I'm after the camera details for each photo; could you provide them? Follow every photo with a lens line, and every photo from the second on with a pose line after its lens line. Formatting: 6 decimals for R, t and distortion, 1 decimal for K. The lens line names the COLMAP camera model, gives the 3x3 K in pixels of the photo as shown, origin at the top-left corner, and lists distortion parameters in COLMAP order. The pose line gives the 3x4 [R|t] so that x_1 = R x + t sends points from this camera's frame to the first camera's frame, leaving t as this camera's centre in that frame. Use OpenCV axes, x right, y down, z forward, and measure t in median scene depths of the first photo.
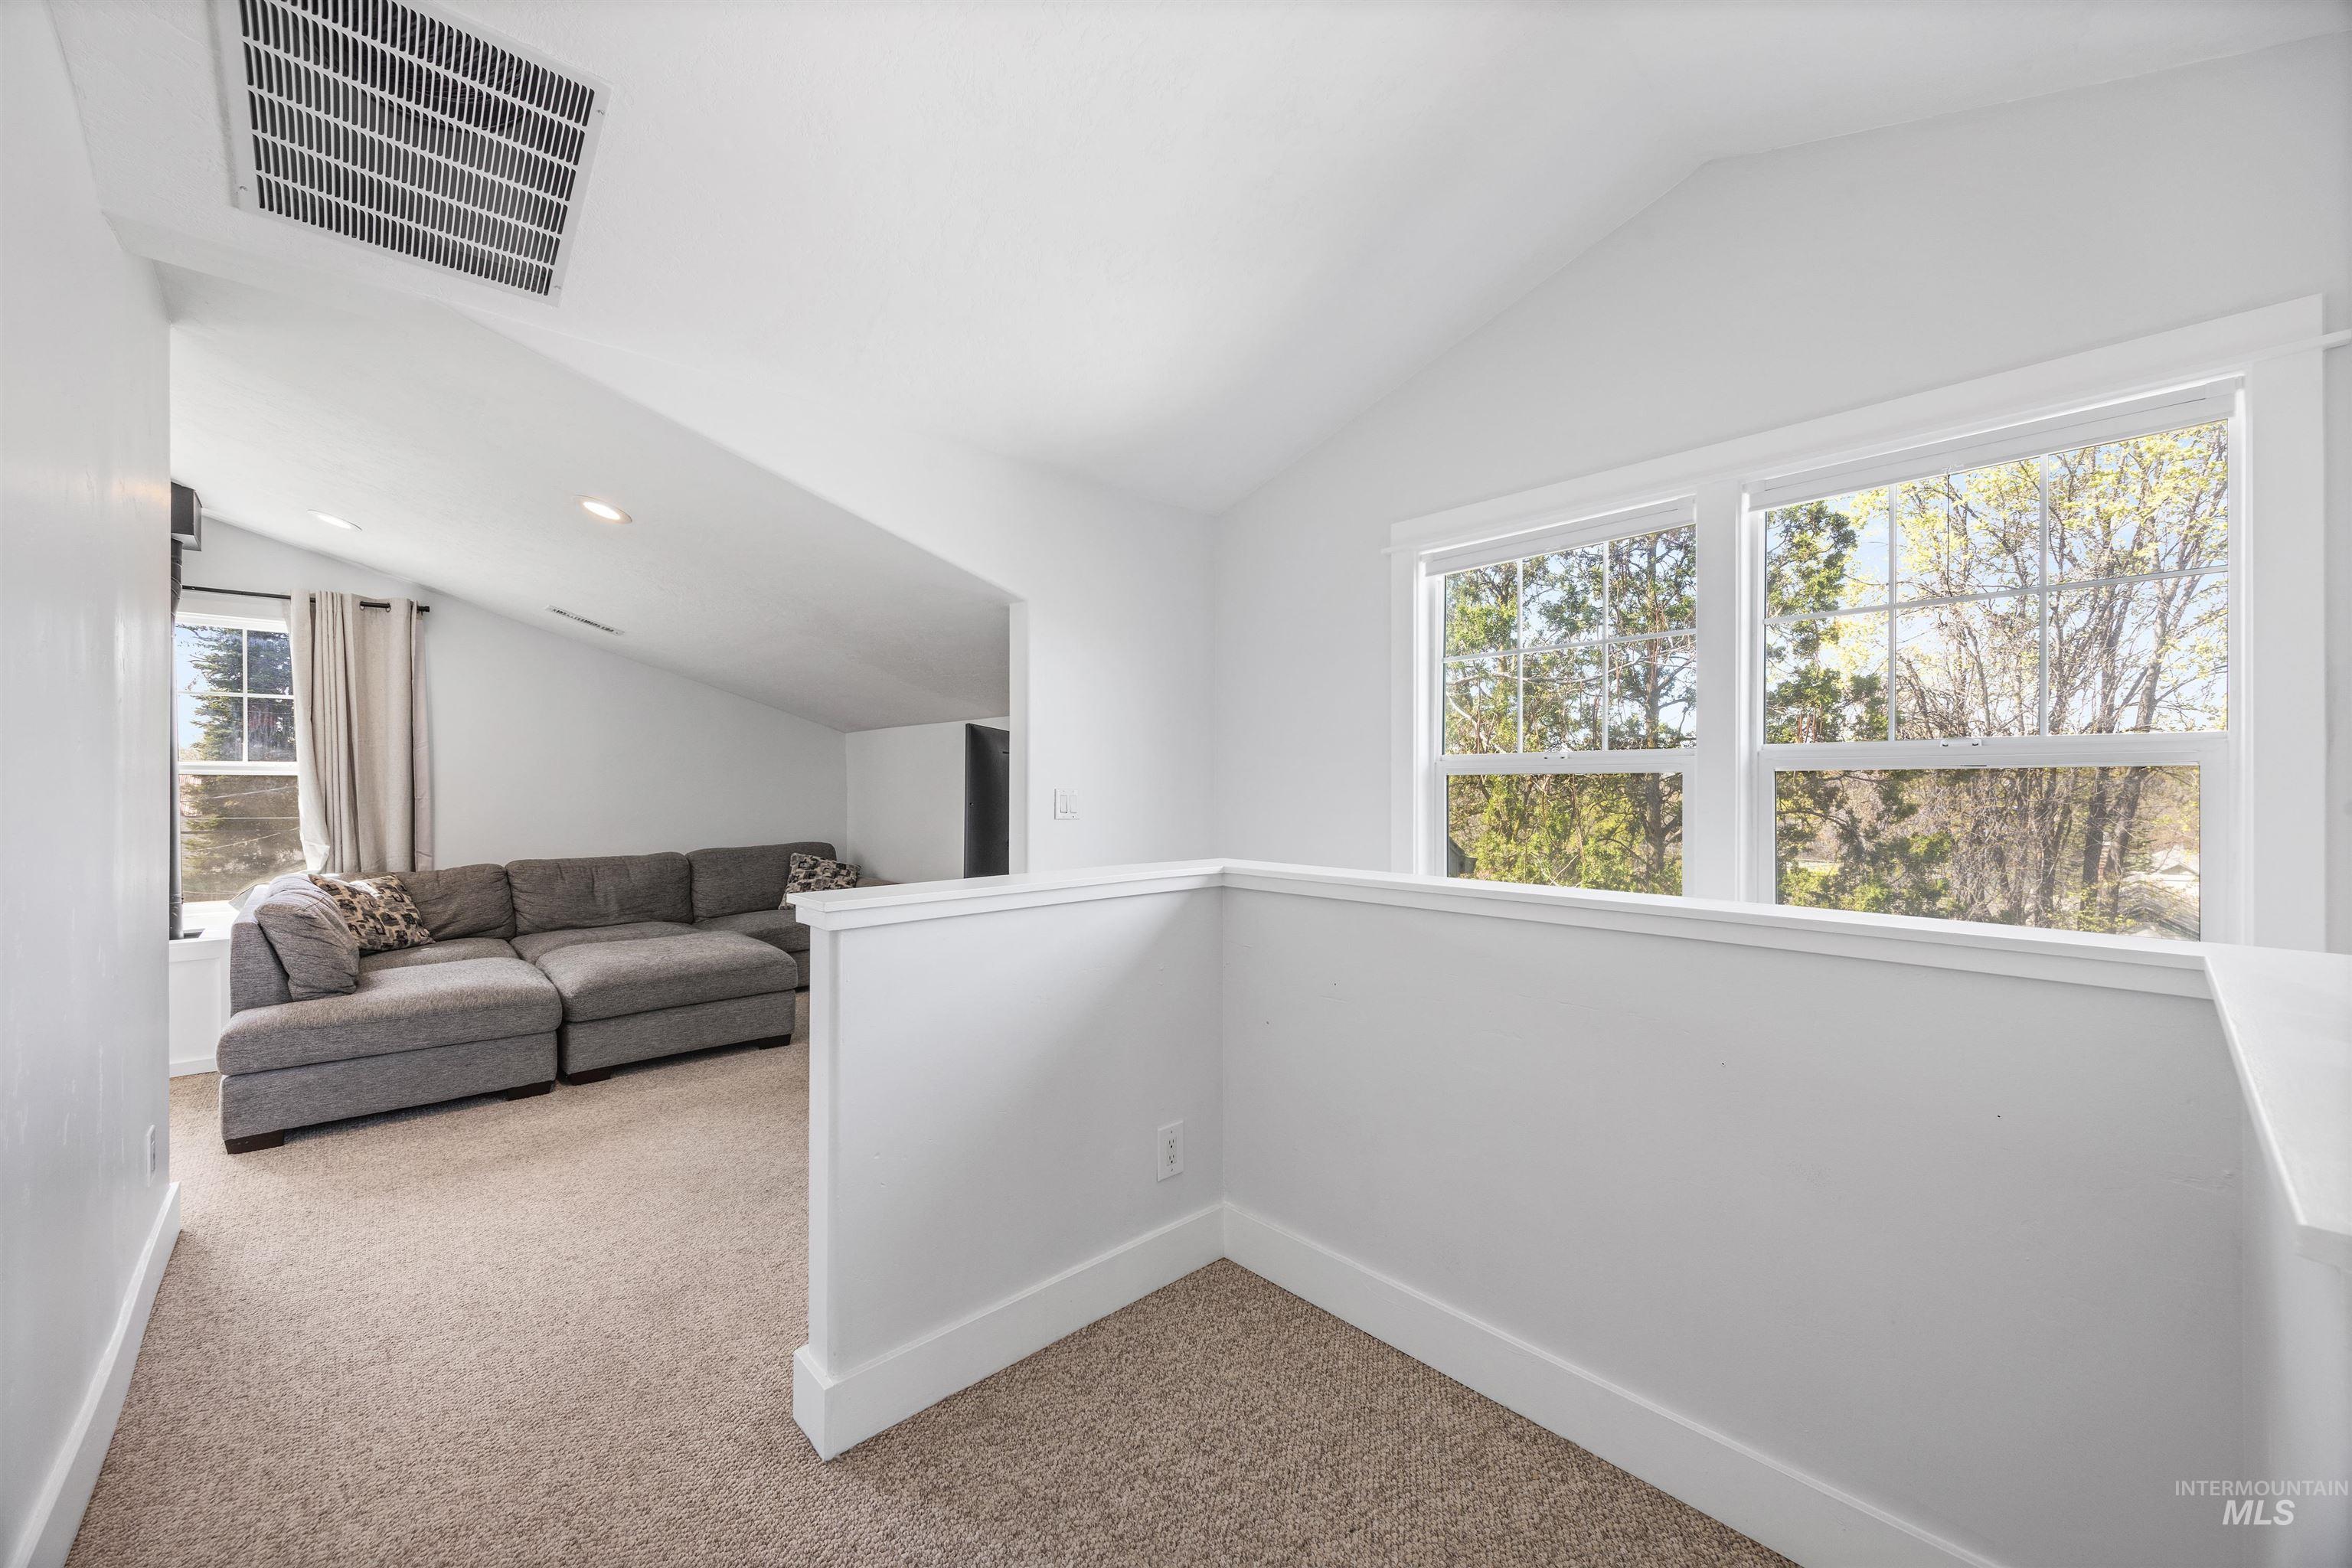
lens RADIAL K [[897.0, 0, 1176.6], [0, 897.0, 785.4], [0, 0, 1]] dist [-0.002378, -0.000108]
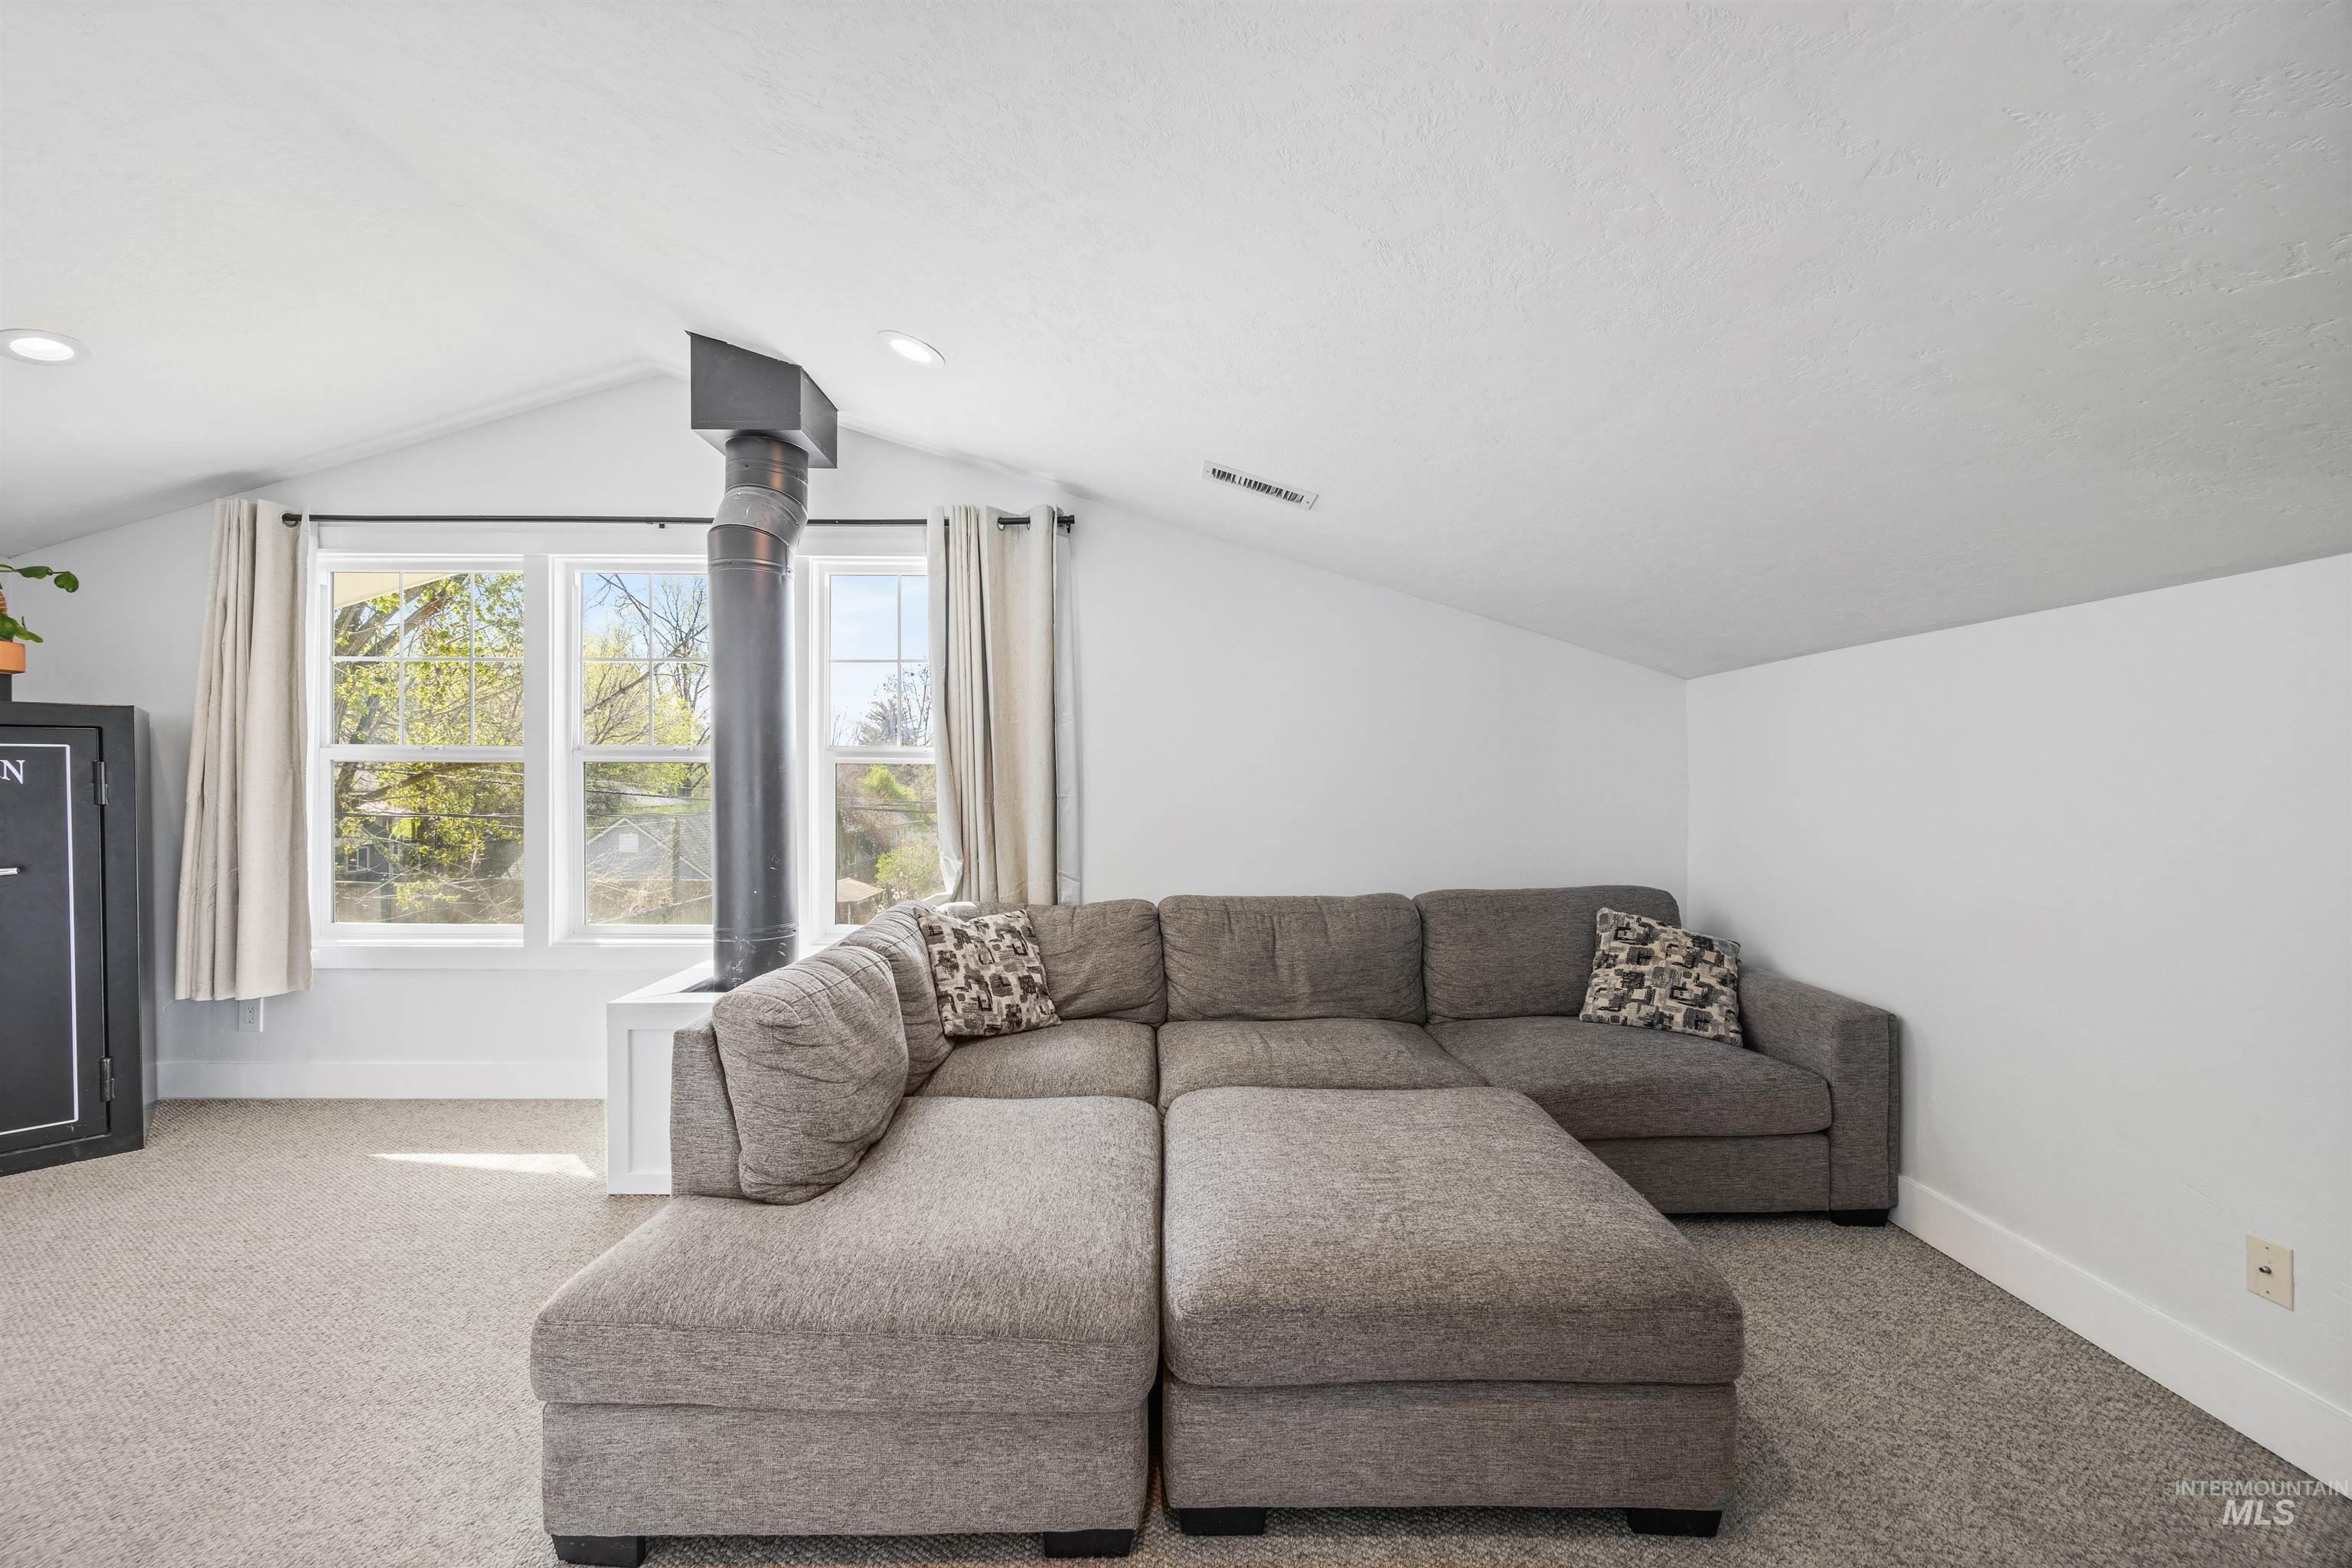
lens RADIAL K [[897.0, 0, 1176.6], [0, 897.0, 785.4], [0, 0, 1]] dist [-0.002378, -0.000108]
pose [[0.742947, 0.003754, -0.669340, -0.334417], [-0.001367, 0.999991, 0.004090, 0.003271], [0.669349, -0.002124, 0.742945, 0.571313]]
